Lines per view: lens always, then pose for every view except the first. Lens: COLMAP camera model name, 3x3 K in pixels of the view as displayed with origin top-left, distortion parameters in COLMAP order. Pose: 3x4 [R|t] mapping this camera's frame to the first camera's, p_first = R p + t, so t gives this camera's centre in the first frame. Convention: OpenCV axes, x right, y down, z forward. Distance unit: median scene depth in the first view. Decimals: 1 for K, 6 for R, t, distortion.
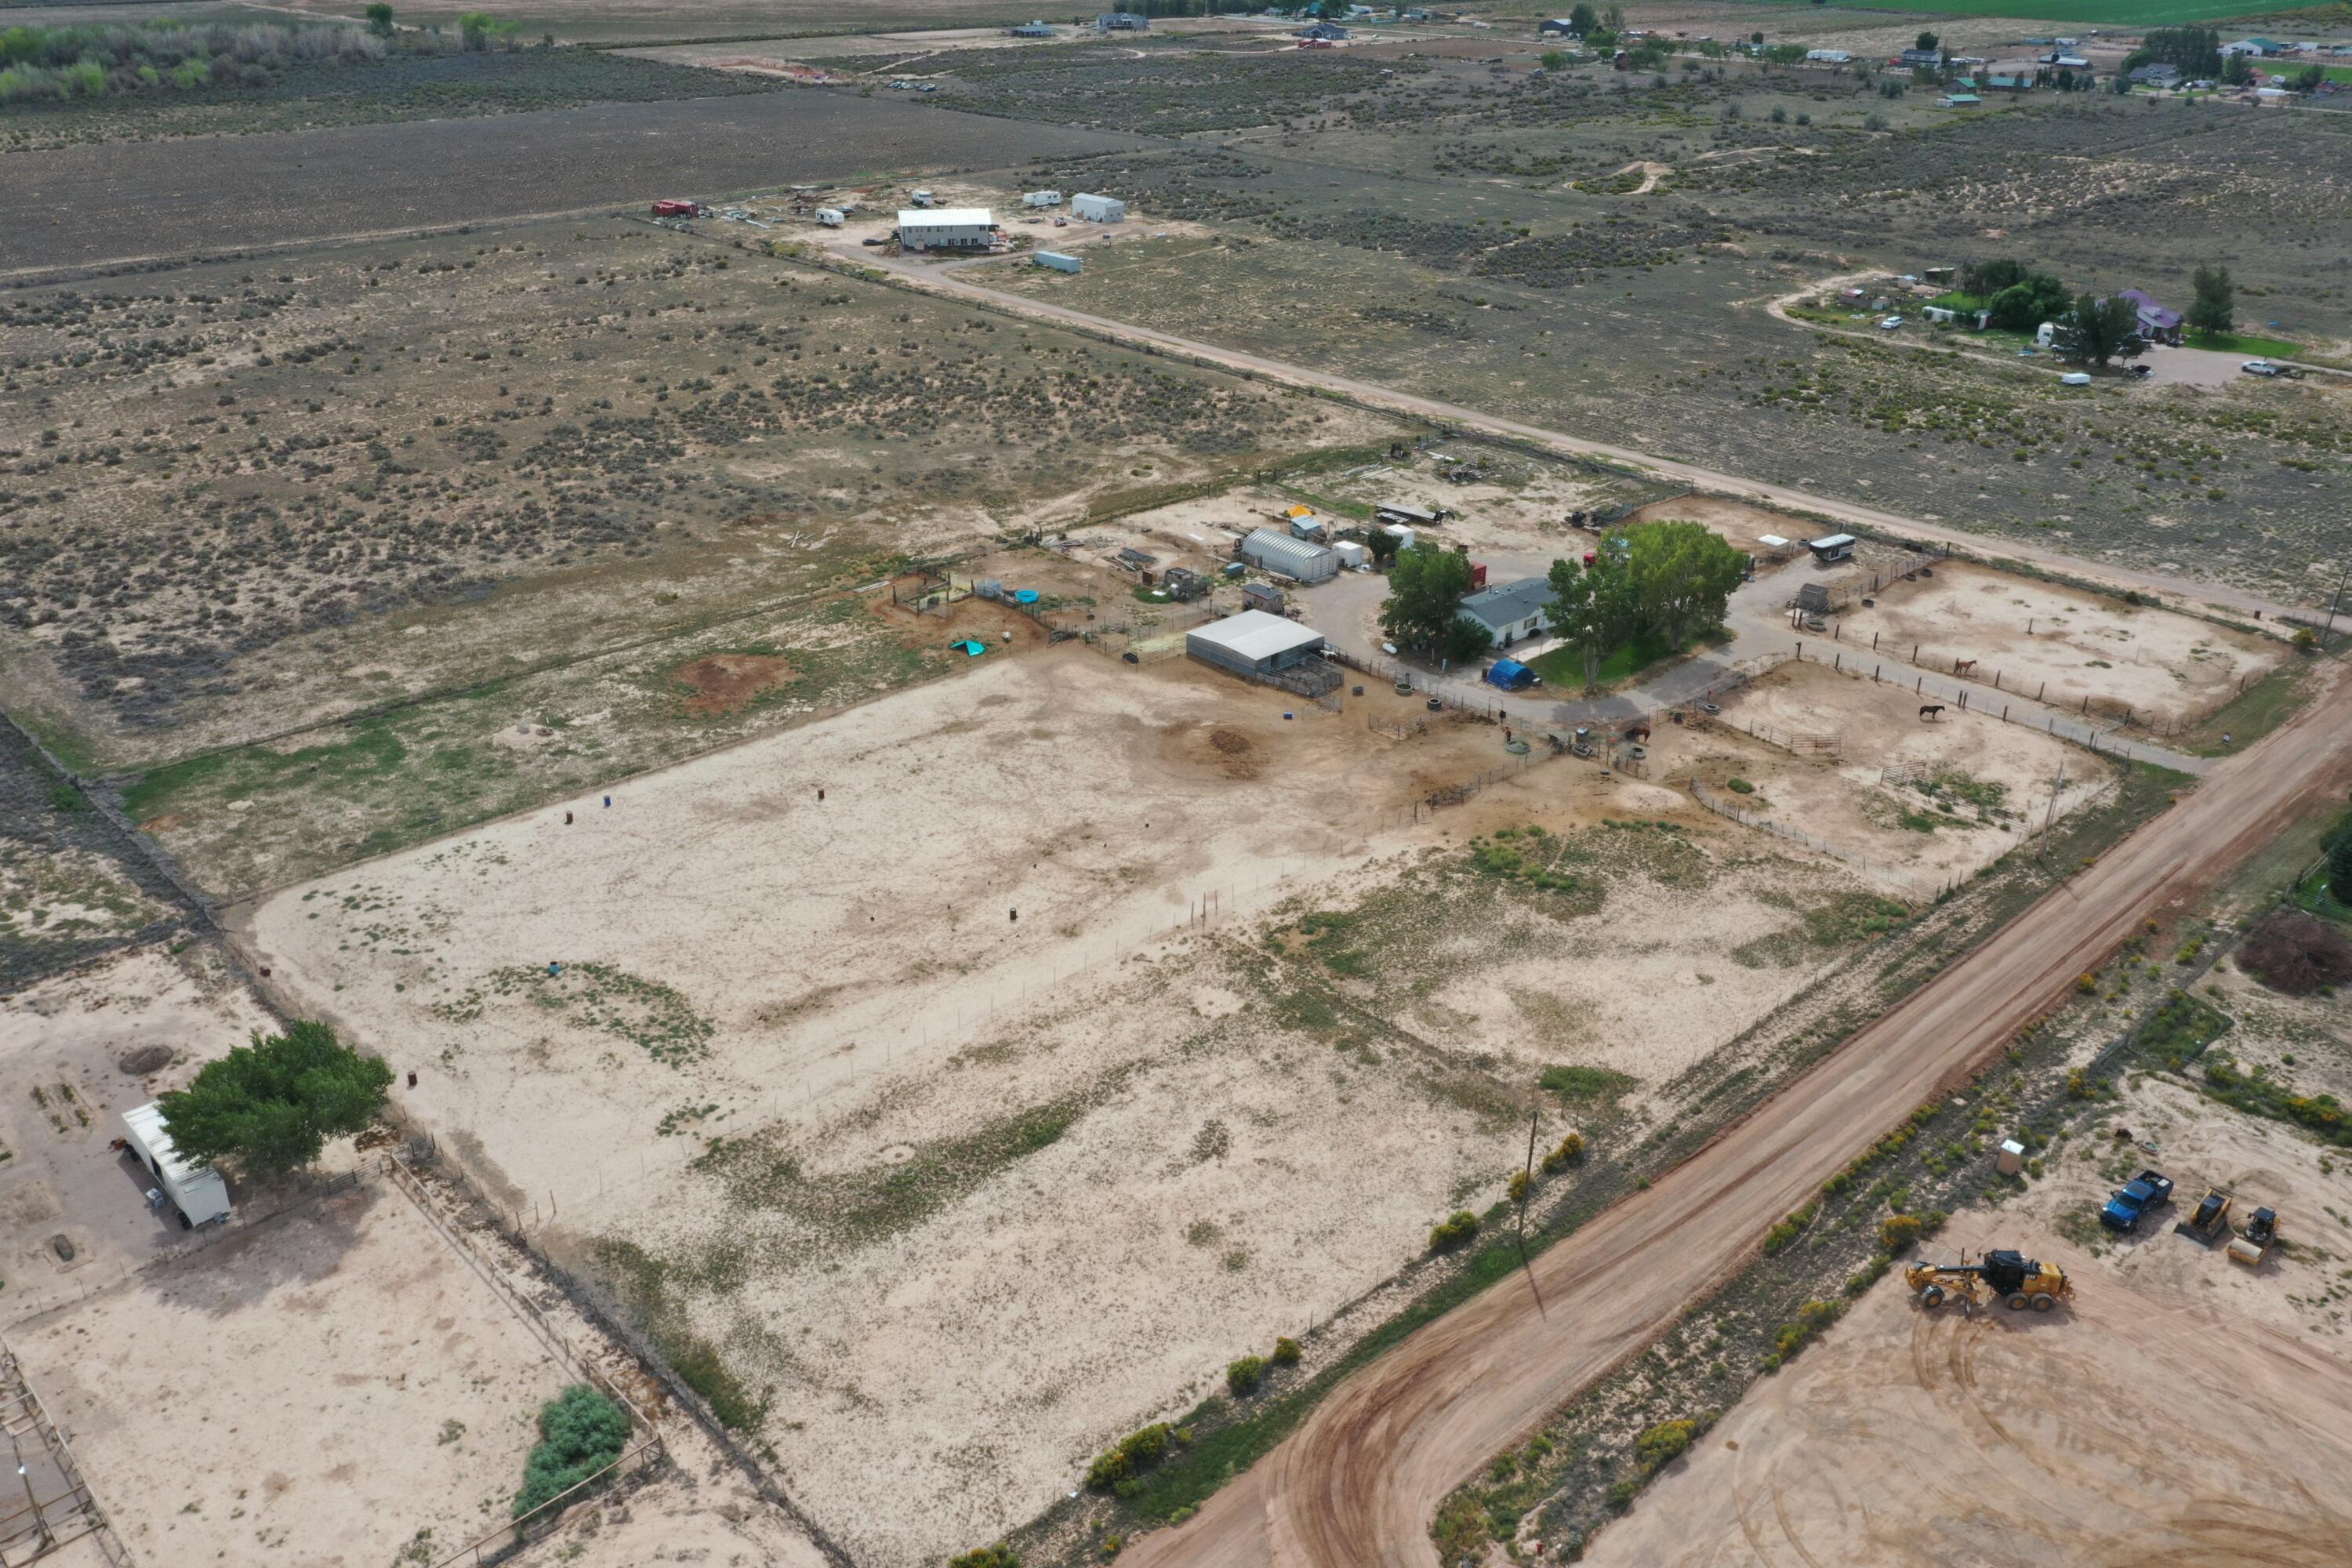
lens RADIAL K [[1849.5, 0, 1168.4], [0, 1849.5, 787.4], [0, 0, 1]] dist [0.006823, -0.001996]
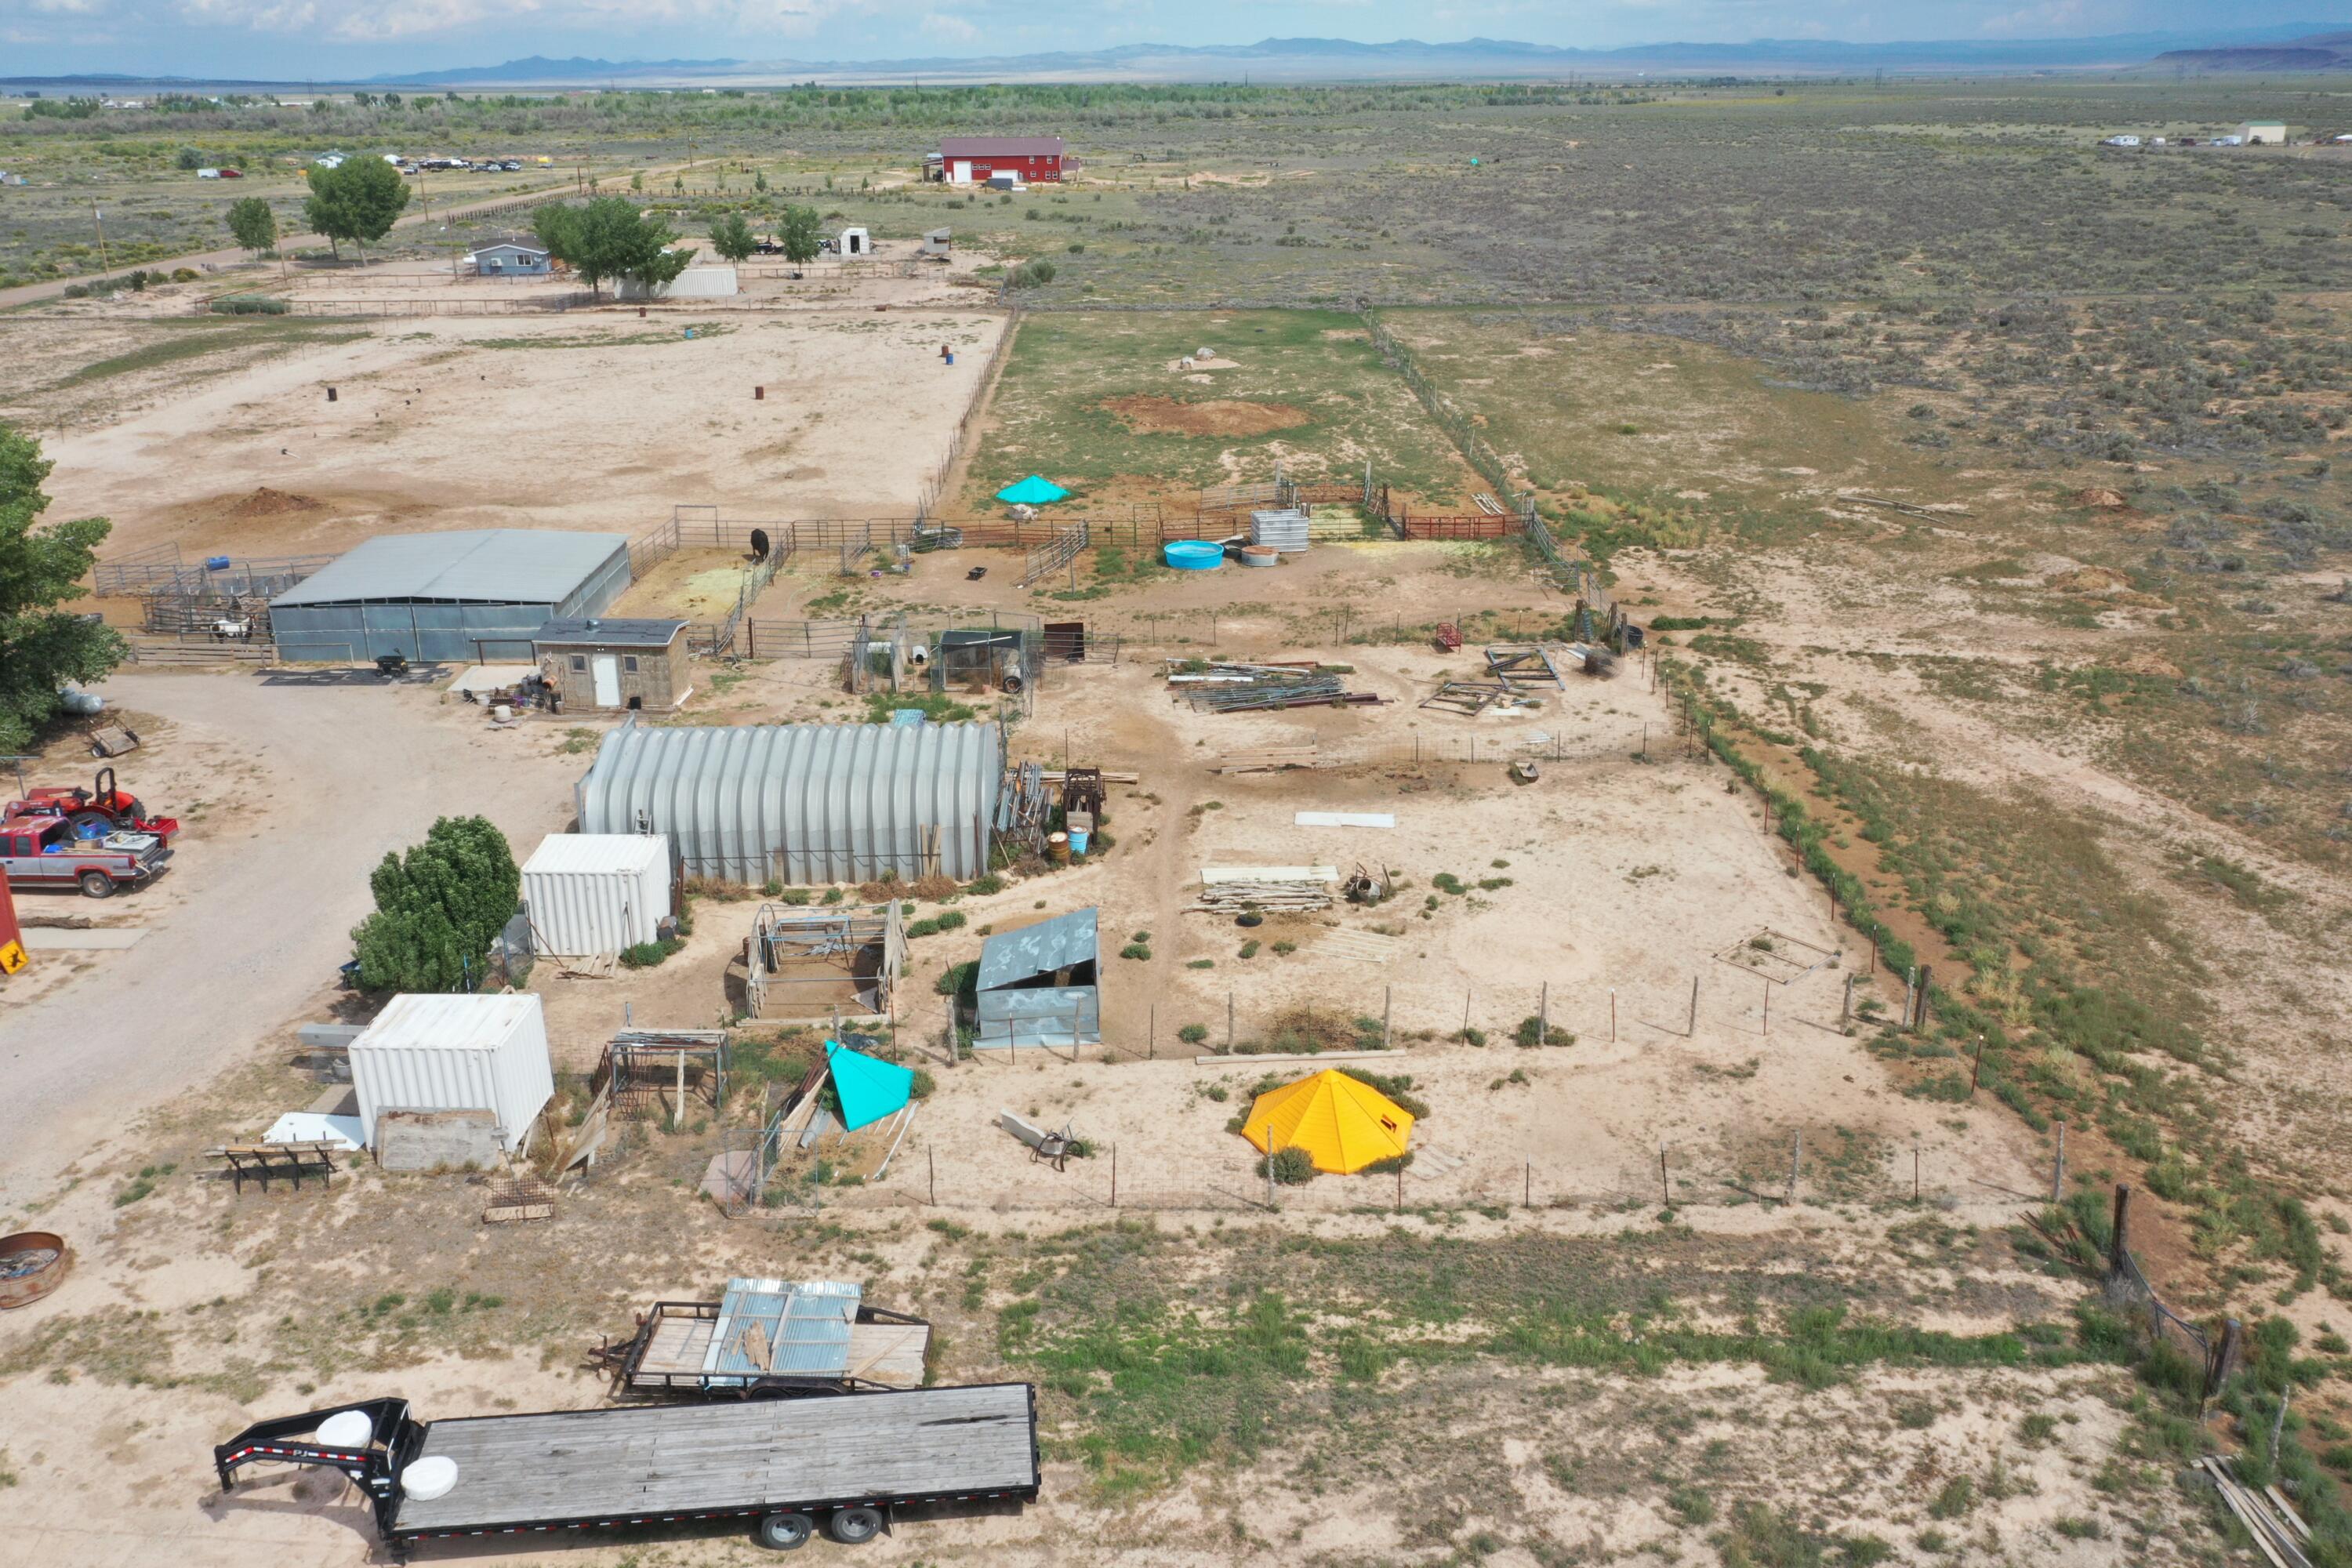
lens RADIAL K [[1838.6, 0, 1178.7], [0, 1838.6, 783.7], [0, 0, 1]] dist [-0.004277, 0.006520]
pose [[-0.664671, 0.258590, -0.700959, 0.235879], [-0.331580, 0.738644, 0.586906, -0.334964], [0.669528, 0.622524, -0.405212, 1.360767]]
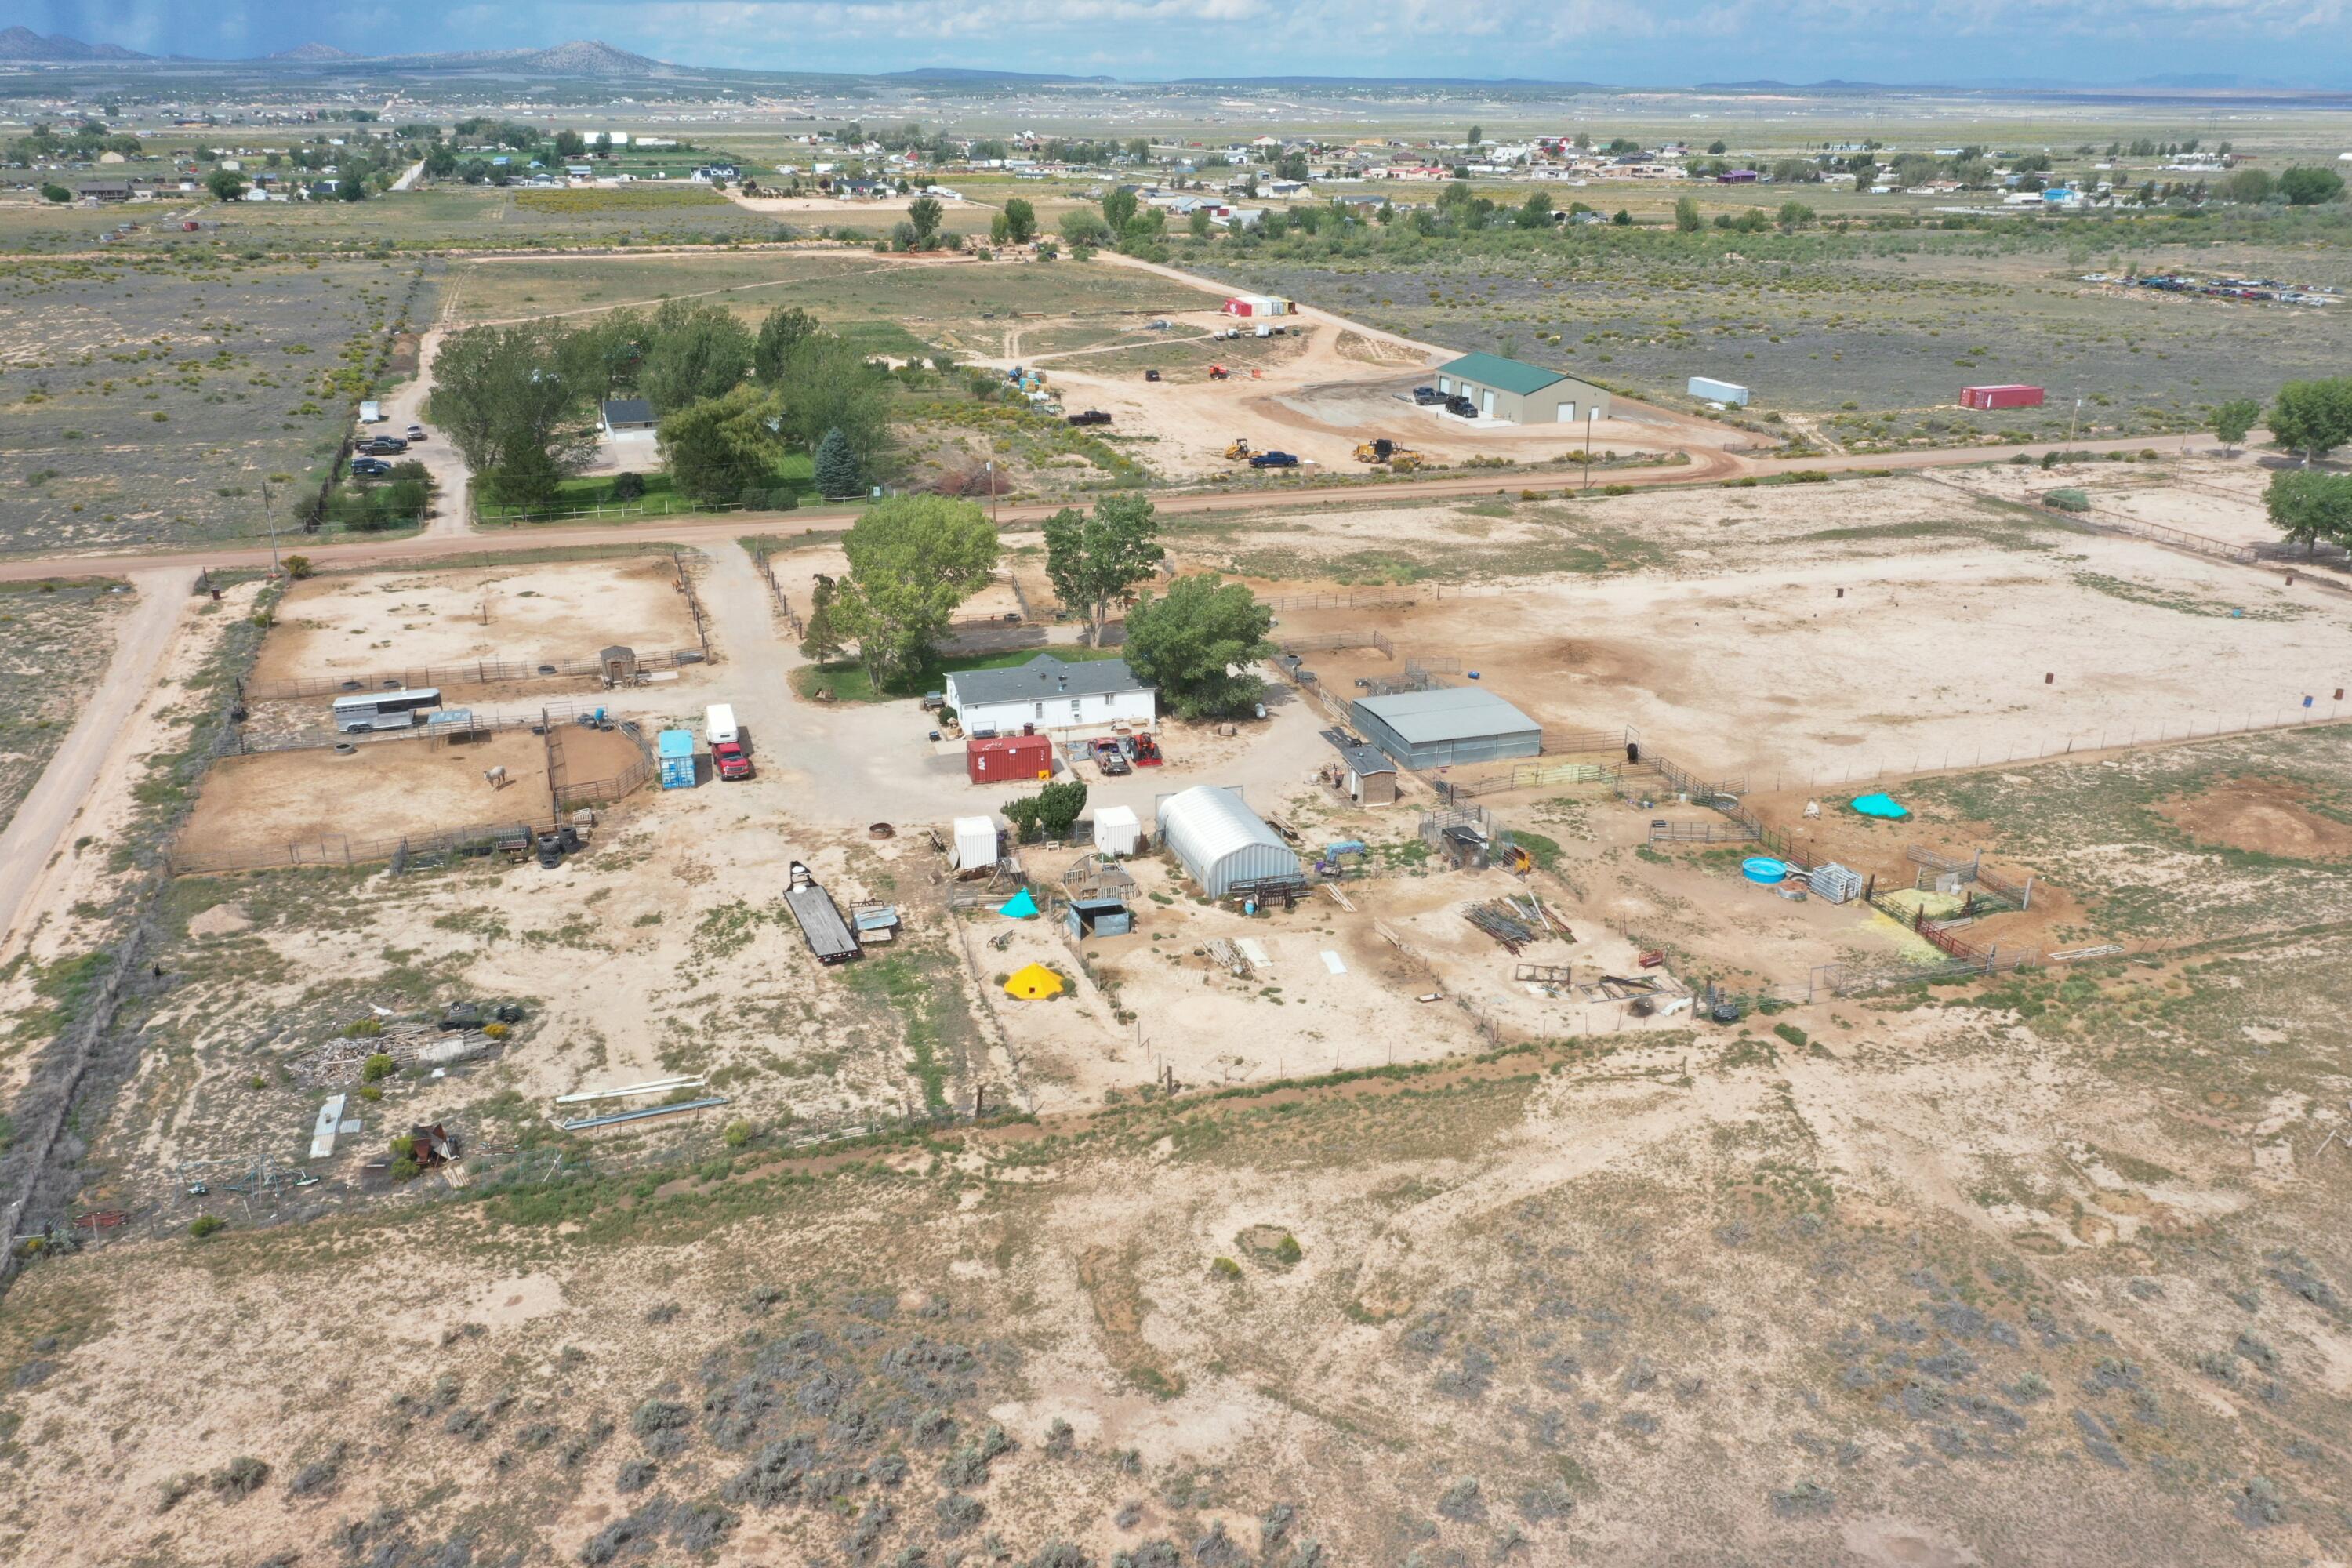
lens RADIAL K [[1838.6, 0, 1178.7], [0, 1838.6, 783.7], [0, 0, 1]] dist [-0.004277, 0.006520]
pose [[-0.904426, -0.167743, 0.392269, -0.147765], [0.172025, 0.698016, 0.695112, -0.603419], [-0.390411, 0.696158, -0.602448, 1.581155]]
